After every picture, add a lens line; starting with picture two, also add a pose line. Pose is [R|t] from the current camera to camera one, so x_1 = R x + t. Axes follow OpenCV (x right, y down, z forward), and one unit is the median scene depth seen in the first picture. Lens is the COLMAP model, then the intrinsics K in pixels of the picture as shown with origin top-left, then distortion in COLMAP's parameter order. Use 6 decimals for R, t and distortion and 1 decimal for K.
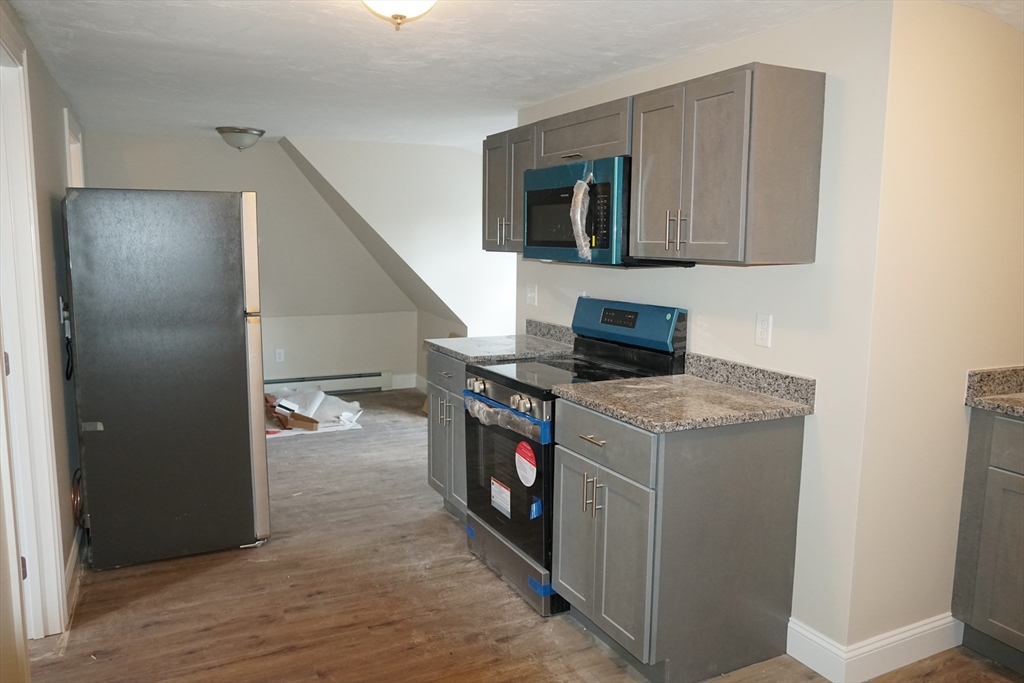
lens RADIAL K [[762.0, 0, 509.1], [0, 762.0, 347.5], [0, 0, 1]] dist [0.002340, 0.002059]
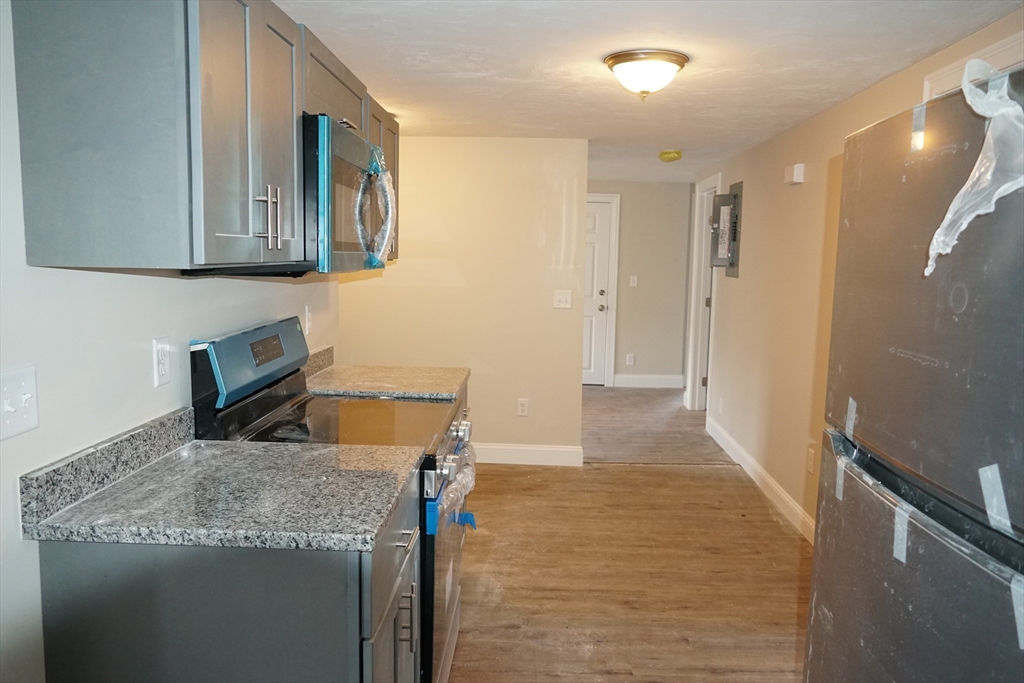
lens RADIAL K [[762.0, 0, 512.3], [0, 762.0, 342.0], [0, 0, 1]] dist [0.002340, 0.002059]
pose [[-0.882301, -0.078613, 0.464073, -0.479693], [0.038995, 0.970356, 0.238515, -0.257608], [-0.469067, 0.228539, -0.853081, 1.868105]]
